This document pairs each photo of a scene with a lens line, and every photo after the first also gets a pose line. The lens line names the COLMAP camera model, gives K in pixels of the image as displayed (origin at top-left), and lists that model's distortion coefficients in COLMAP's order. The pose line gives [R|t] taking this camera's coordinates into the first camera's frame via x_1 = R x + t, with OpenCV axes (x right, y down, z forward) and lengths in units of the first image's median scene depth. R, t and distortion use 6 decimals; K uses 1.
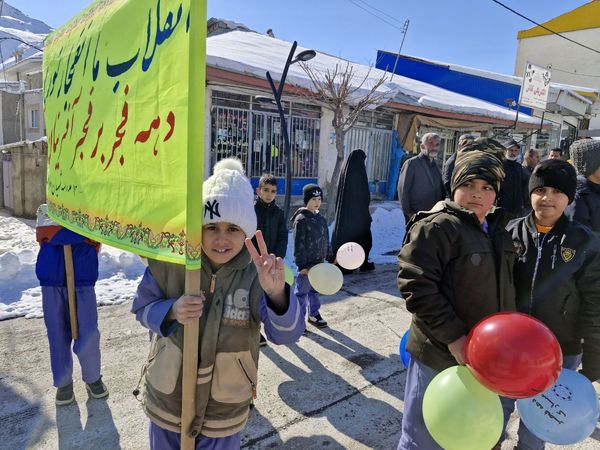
lens RADIAL K [[417.4, 0, 299.7], [0, 417.4, 212.1], [0, 0, 1]] dist [0.132384, -0.147997]
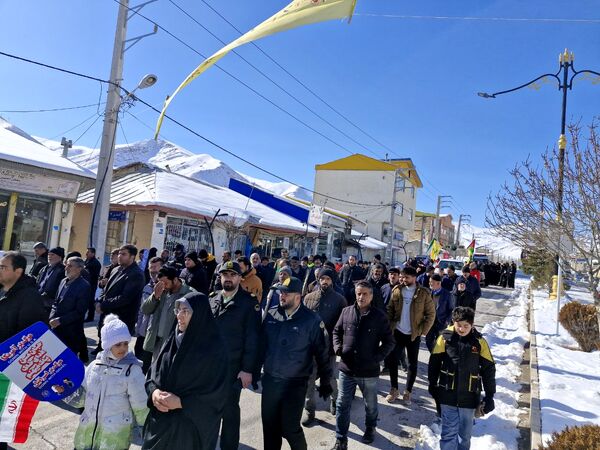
lens RADIAL K [[417.4, 0, 299.7], [0, 417.4, 212.1], [0, 0, 1]] dist [0.132384, -0.147997]
pose [[0.919264, 0.070240, 0.387324, -0.222826], [0.004831, 0.981864, -0.189523, 0.045993], [-0.393612, 0.176093, 0.902253, -0.609682]]
